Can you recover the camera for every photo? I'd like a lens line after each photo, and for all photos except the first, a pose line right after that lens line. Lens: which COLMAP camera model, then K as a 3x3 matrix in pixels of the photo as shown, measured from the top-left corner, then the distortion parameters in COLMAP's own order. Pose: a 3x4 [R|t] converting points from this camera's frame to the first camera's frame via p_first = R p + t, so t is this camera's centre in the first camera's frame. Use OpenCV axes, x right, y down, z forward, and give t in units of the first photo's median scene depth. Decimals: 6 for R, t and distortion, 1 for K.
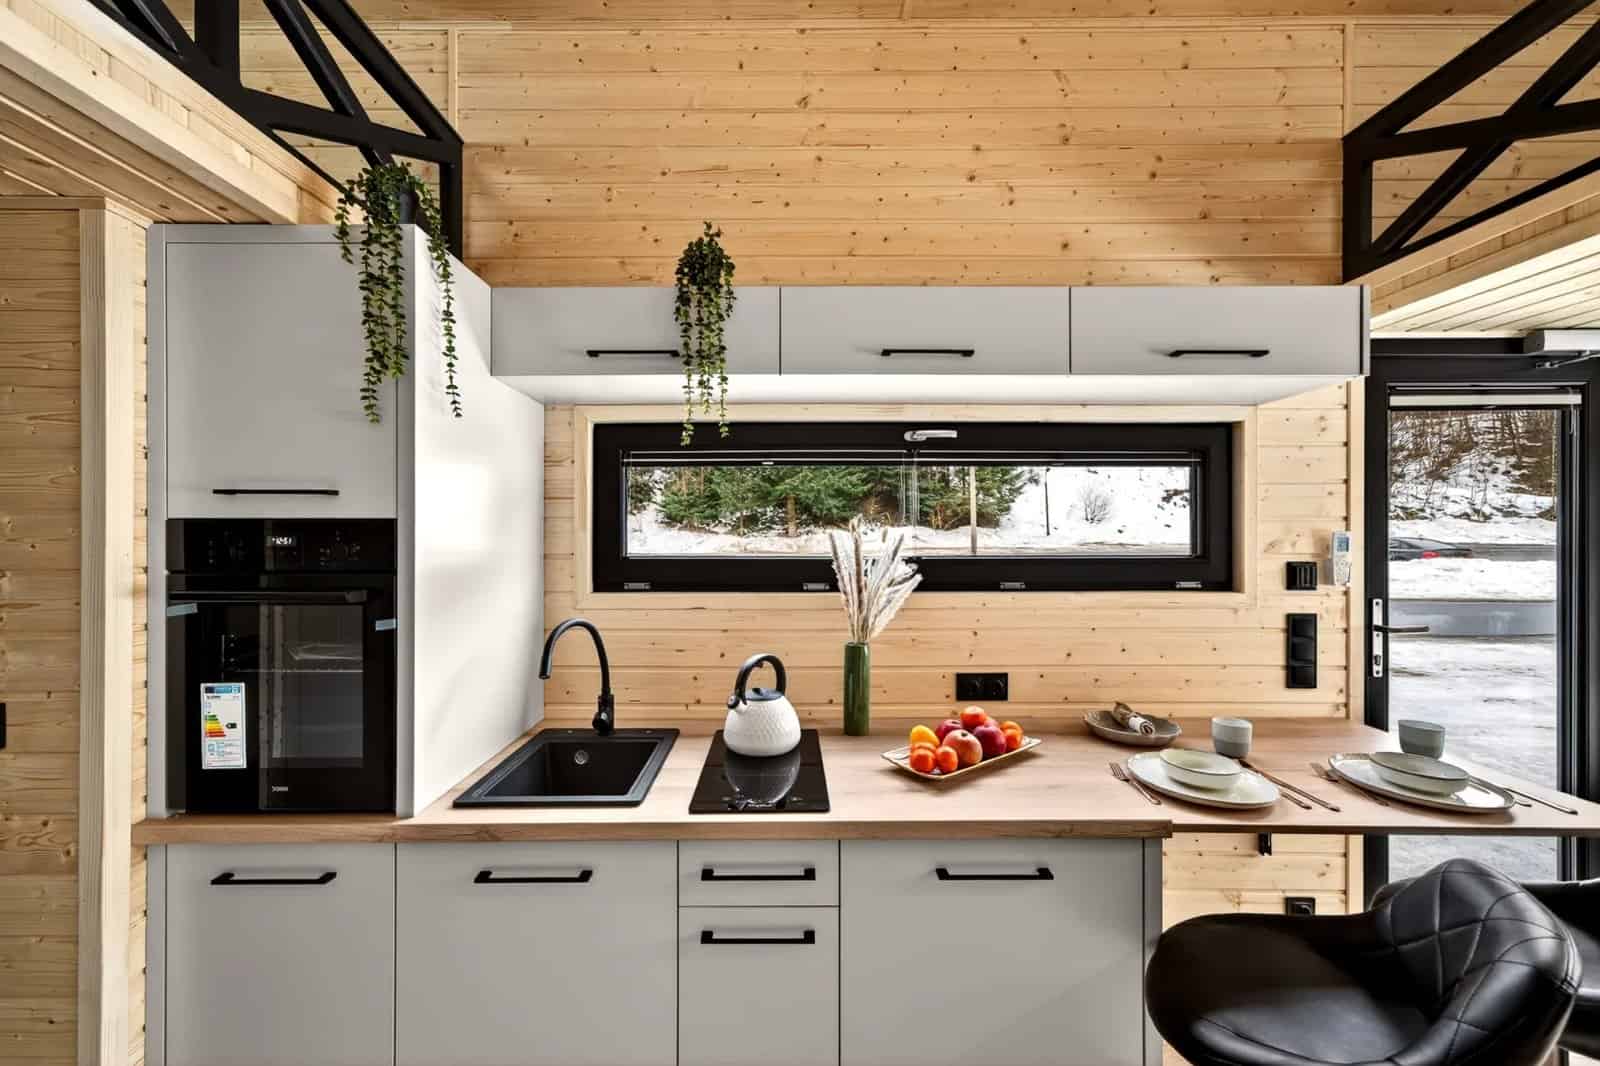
lens RADIAL K [[597.8, 0, 786.9], [0, 597.8, 539.9], [0, 0, 1]] dist [0.002365, 0.000821]
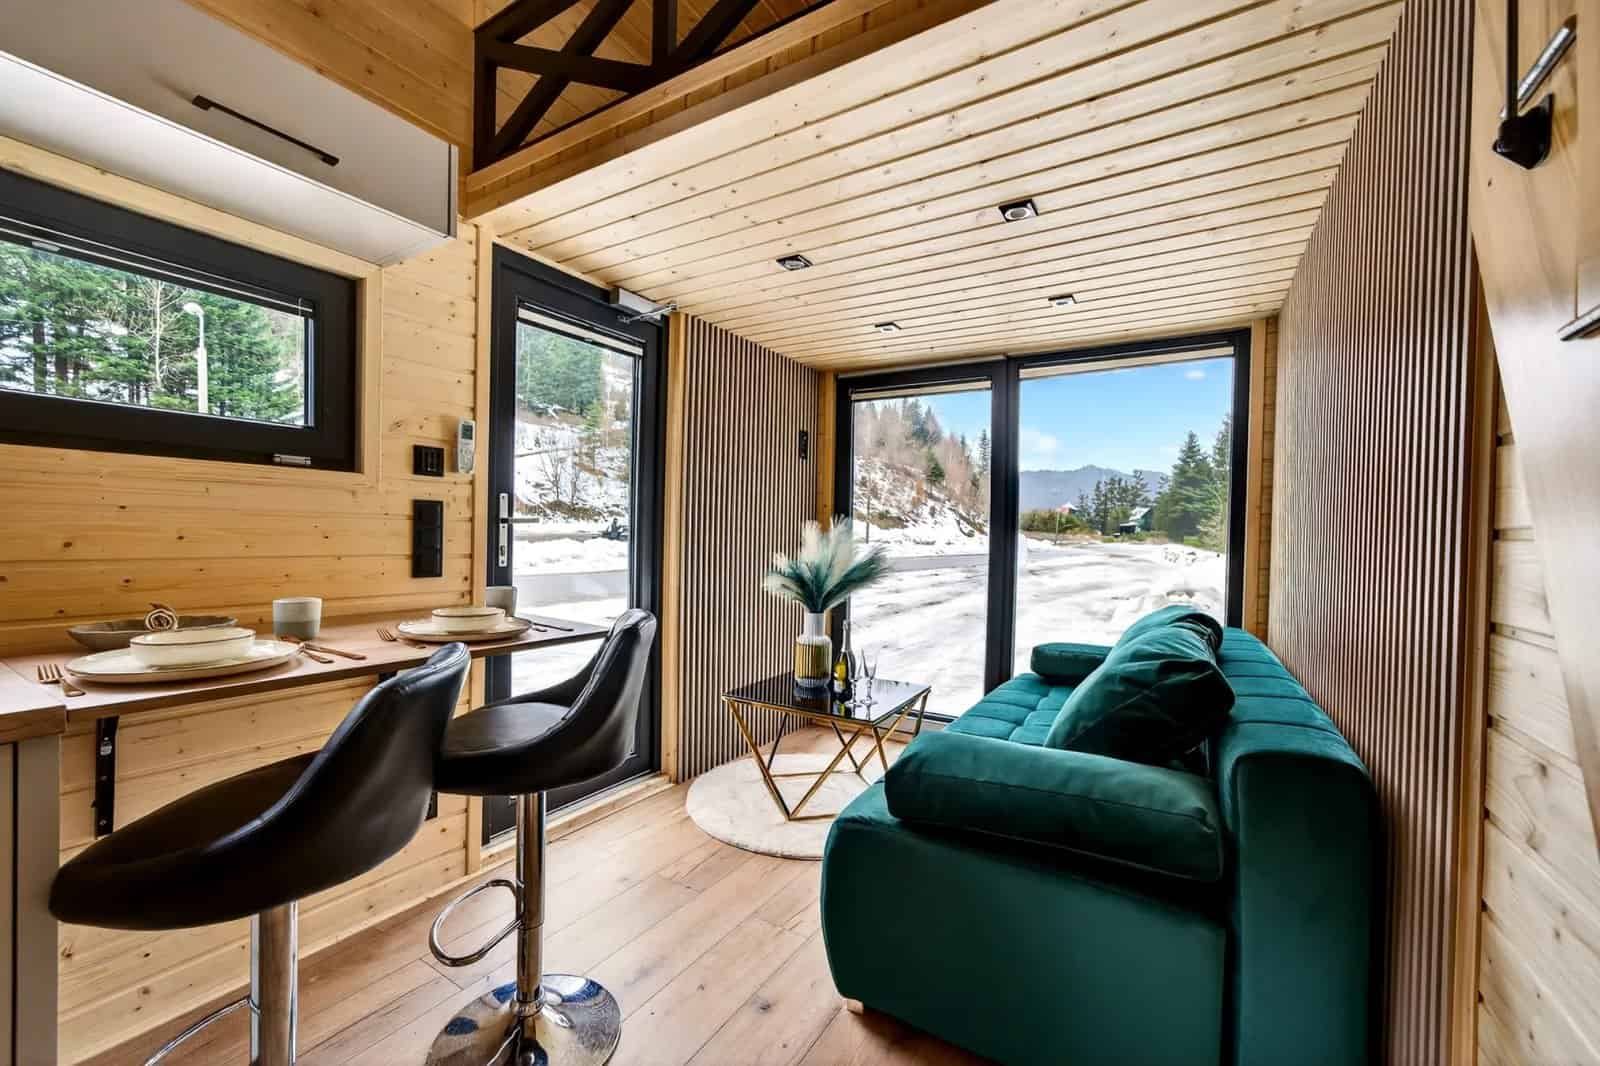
lens RADIAL K [[651.3, 0, 784.7], [0, 651.3, 542.0], [0, 0, 1]] dist [0.001090, 0.000316]
pose [[0.529184, -0.002814, 0.848502, 0.334598], [-0.021136, 0.999641, 0.016497, 0.195232], [-0.848244, -0.026663, 0.528935, -0.047656]]
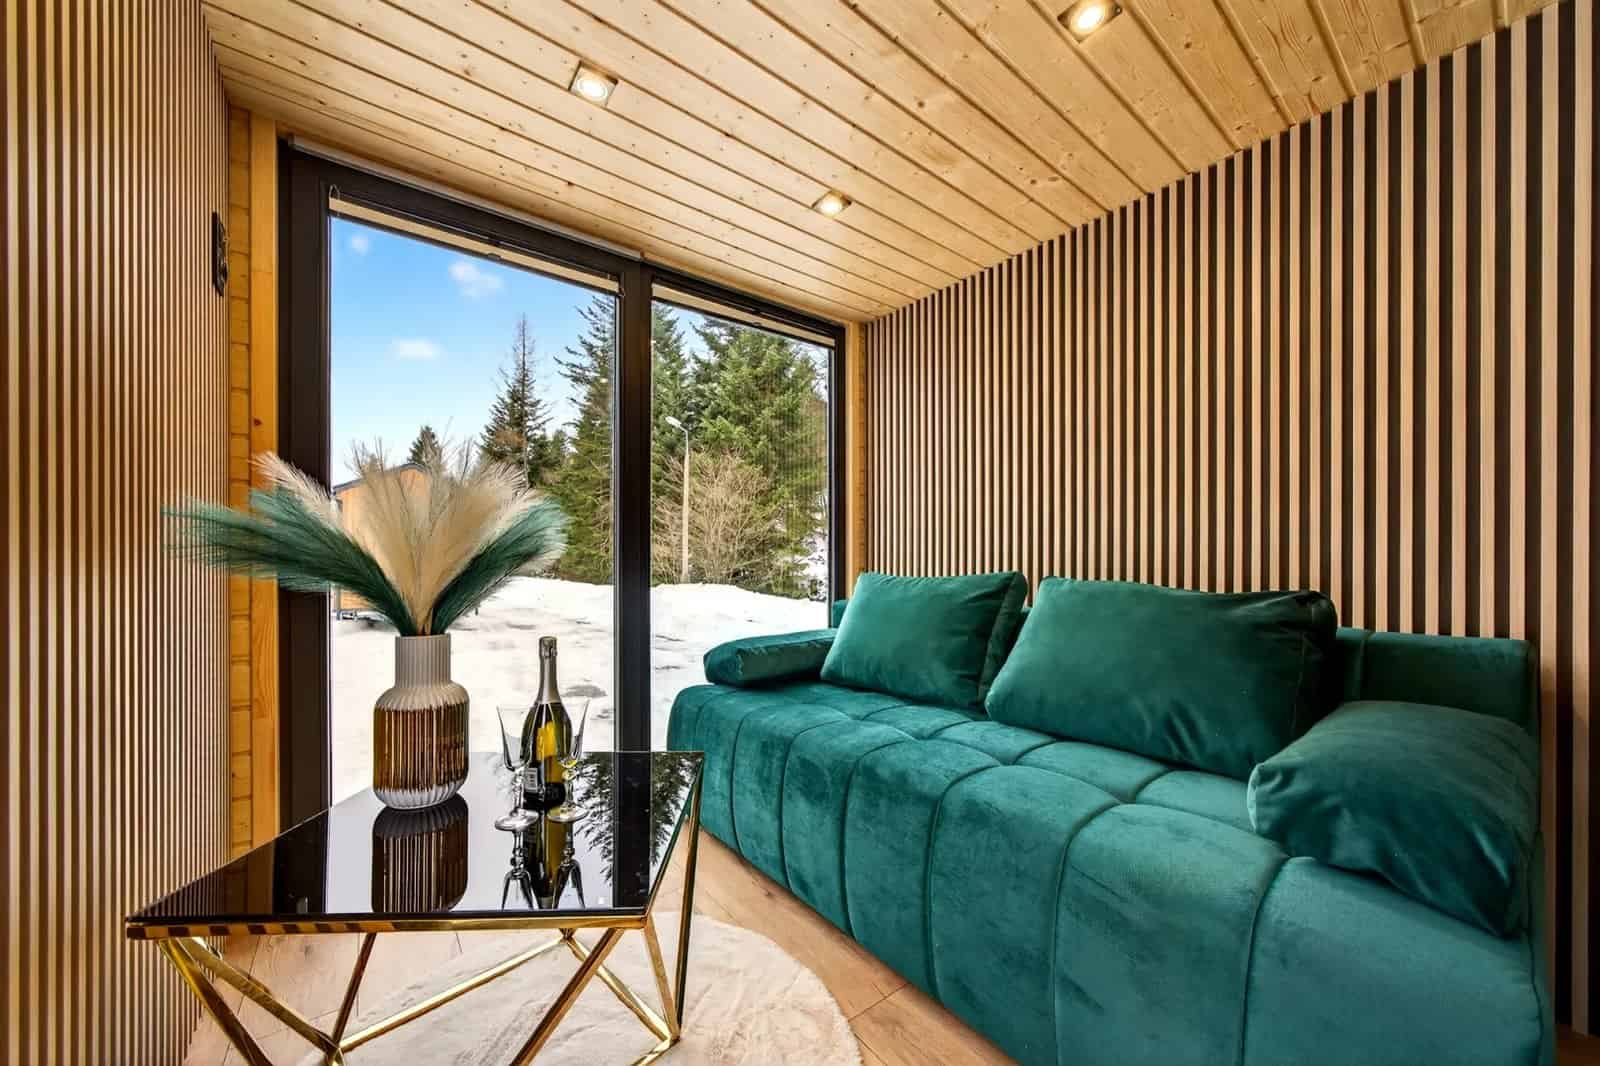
lens RADIAL K [[579.5, 0, 811.6], [0, 579.5, 559.6], [0, 0, 1]] dist [0.001268, 0.000053]
pose [[-0.600225, -0.004528, 0.799818, 1.261557], [-0.007659, 0.999971, -0.000086, 0.329607], [-0.799795, -0.006178, -0.600242, 1.061885]]
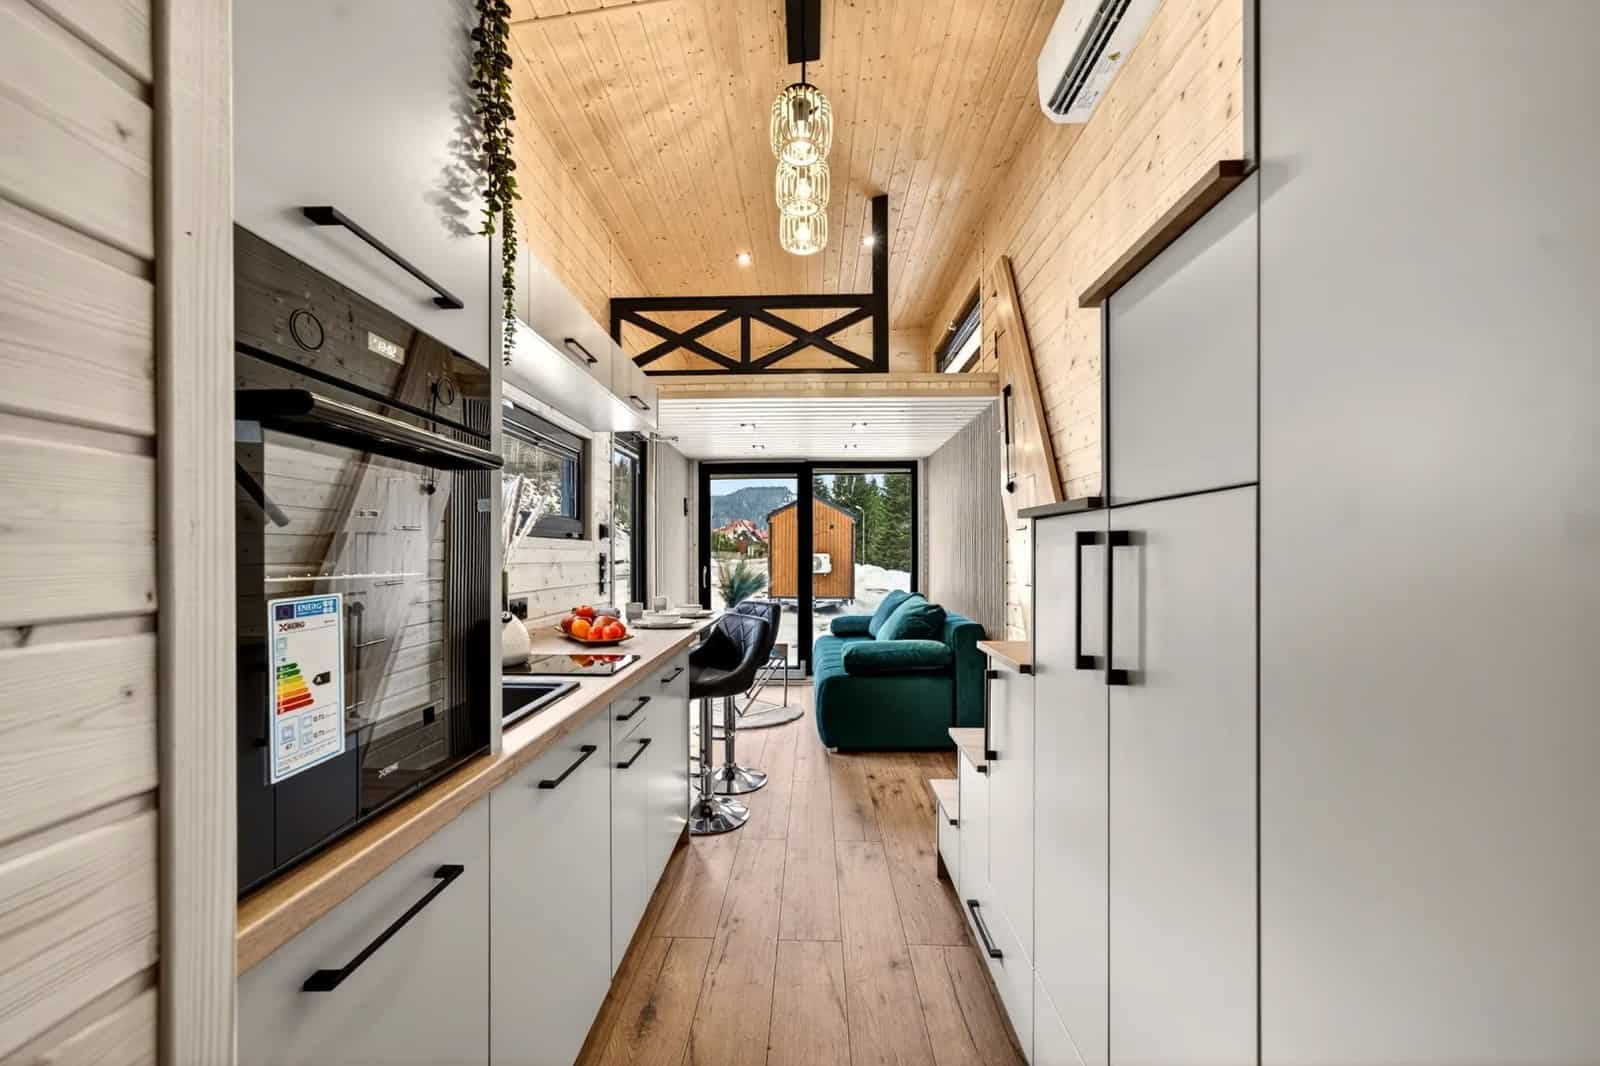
lens RADIAL K [[579.5, 0, 811.6], [0, 579.5, 559.6], [0, 0, 1]] dist [0.001268, 0.000053]
pose [[0.012535, -0.007469, 0.999894, -1.048565], [0.004879, 0.999961, 0.007409, 0.154468], [-0.999910, 0.004786, 0.012570, 0.431514]]
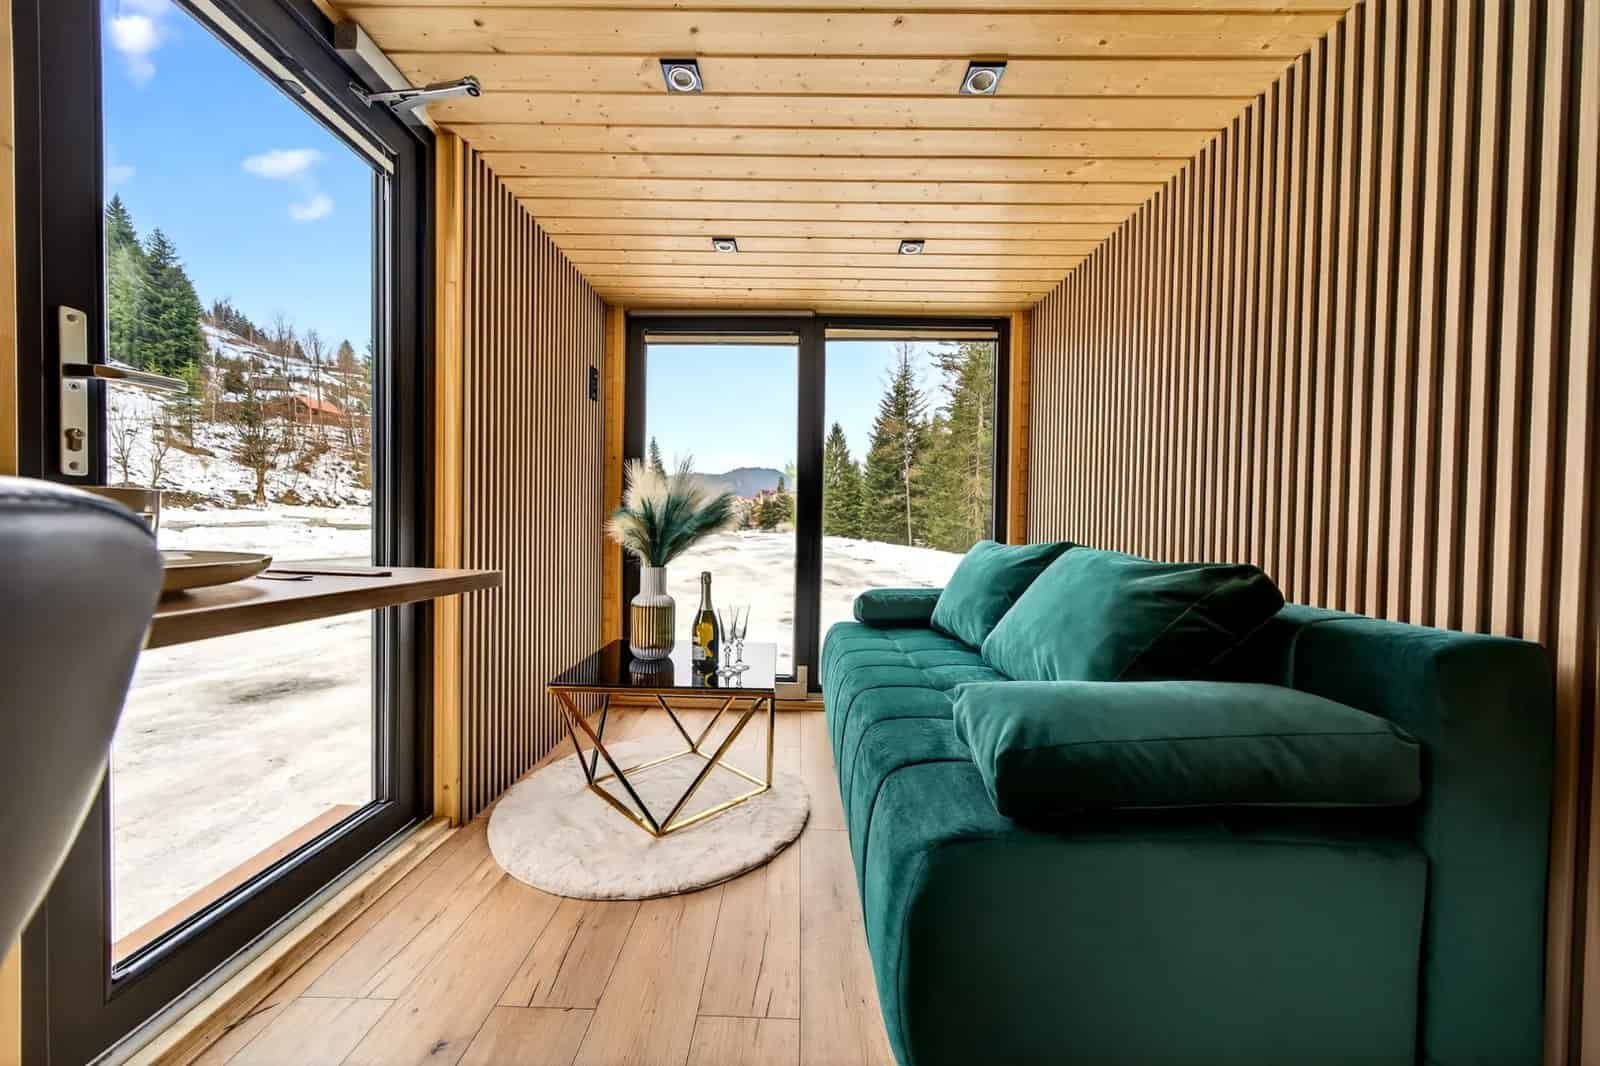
lens RADIAL K [[549.0, 0, 800.8], [0, 549.0, 539.1], [0, 0, 1]] dist [0.003646, 0.000132]
pose [[0.009836, -0.022511, 0.999698, 0.696463], [-0.015733, 0.999619, 0.022664, 0.326277], [-0.999828, -0.015951, 0.009478, 0.532383]]
